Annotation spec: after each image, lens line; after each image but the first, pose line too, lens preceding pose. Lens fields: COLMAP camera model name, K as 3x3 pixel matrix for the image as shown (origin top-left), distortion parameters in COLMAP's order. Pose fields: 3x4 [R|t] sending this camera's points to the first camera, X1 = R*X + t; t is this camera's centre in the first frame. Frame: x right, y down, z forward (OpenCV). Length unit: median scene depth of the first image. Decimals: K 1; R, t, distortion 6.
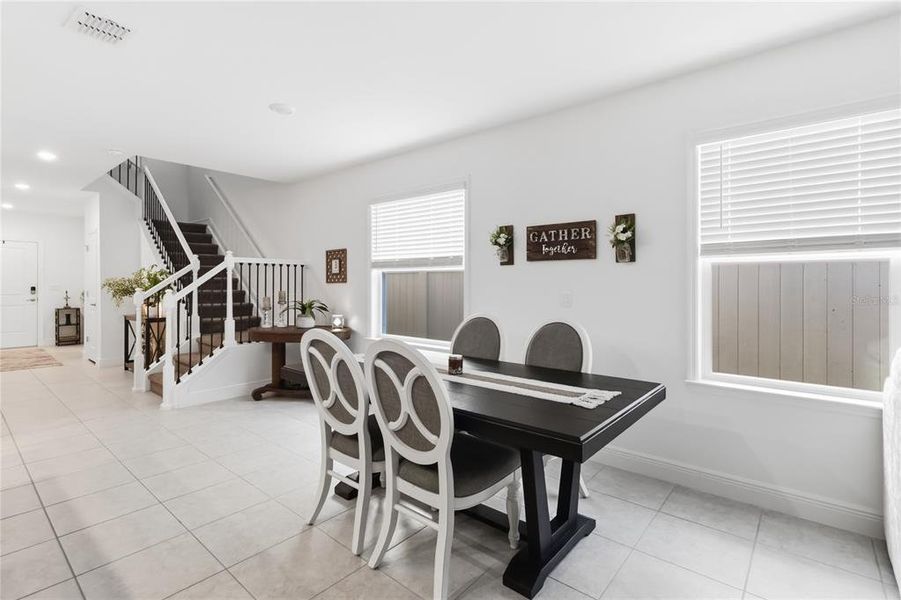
lens RADIAL K [[427.1, 0, 452.3], [0, 427.1, 279.0], [0, 0, 1]] dist [-0.000755, -0.000174]
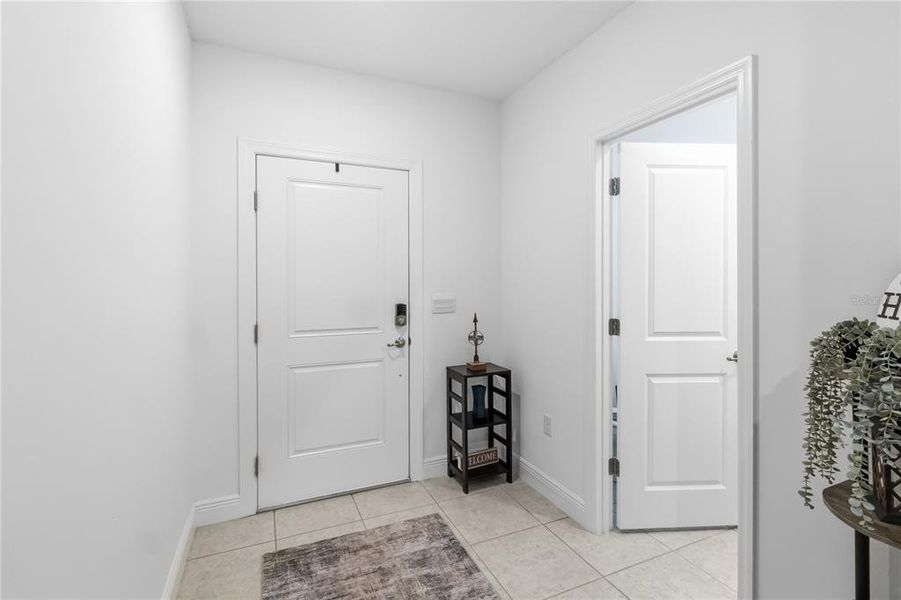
lens RADIAL K [[423.4, 0, 449.7], [0, 423.4, 283.8], [0, 0, 1]] dist [-0.000242, -0.000627]
pose [[0.896966, -0.001963, -0.442096, -1.342227], [0.005934, 0.999954, 0.007599, 0.000263], [0.442060, -0.009439, 0.896936, 1.206878]]
